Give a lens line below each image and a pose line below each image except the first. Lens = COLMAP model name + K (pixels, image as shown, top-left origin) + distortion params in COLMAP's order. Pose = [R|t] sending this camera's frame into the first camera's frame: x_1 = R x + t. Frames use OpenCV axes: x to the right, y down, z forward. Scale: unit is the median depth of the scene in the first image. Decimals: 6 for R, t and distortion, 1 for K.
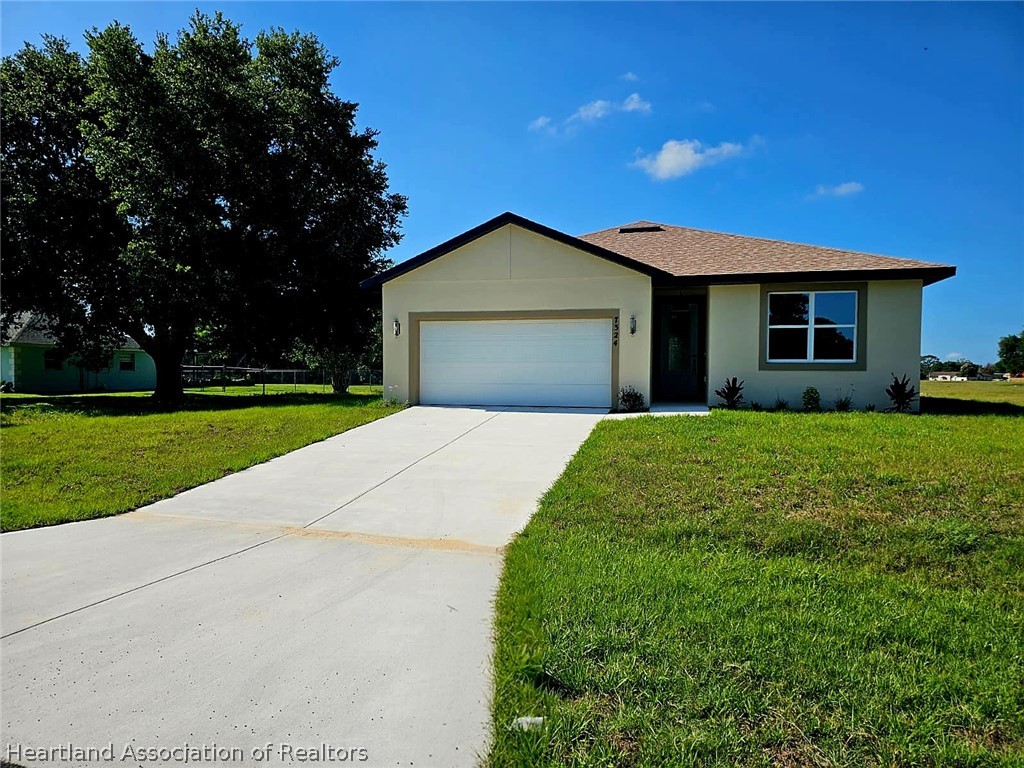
lens RADIAL K [[687.7, 0, 512.3], [0, 687.7, 404.1], [0, 0, 1]] dist [0.025977, 0.001254]
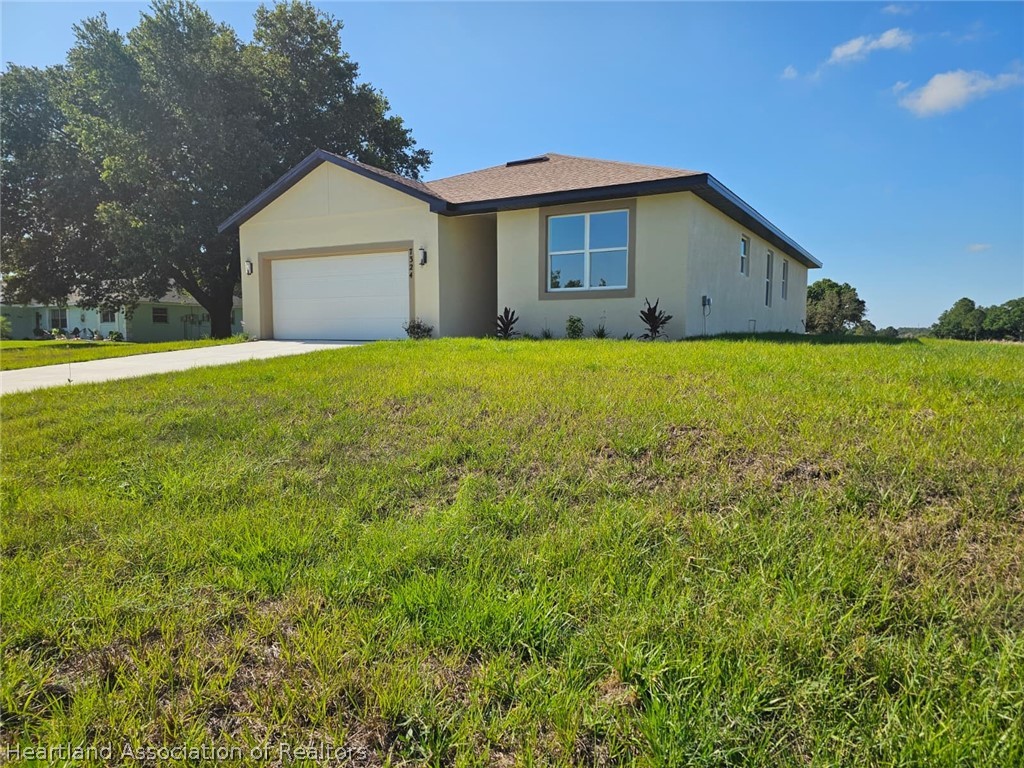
lens RADIAL K [[682.9, 0, 512.4], [0, 682.9, 421.2], [0, 0, 1]] dist [-0.002962, -0.002166]
pose [[0.961816, 0.033228, -0.271673, 0.571207], [-0.012718, 0.996957, 0.076911, 0.046097], [0.273402, -0.070519, 0.959311, 0.066872]]
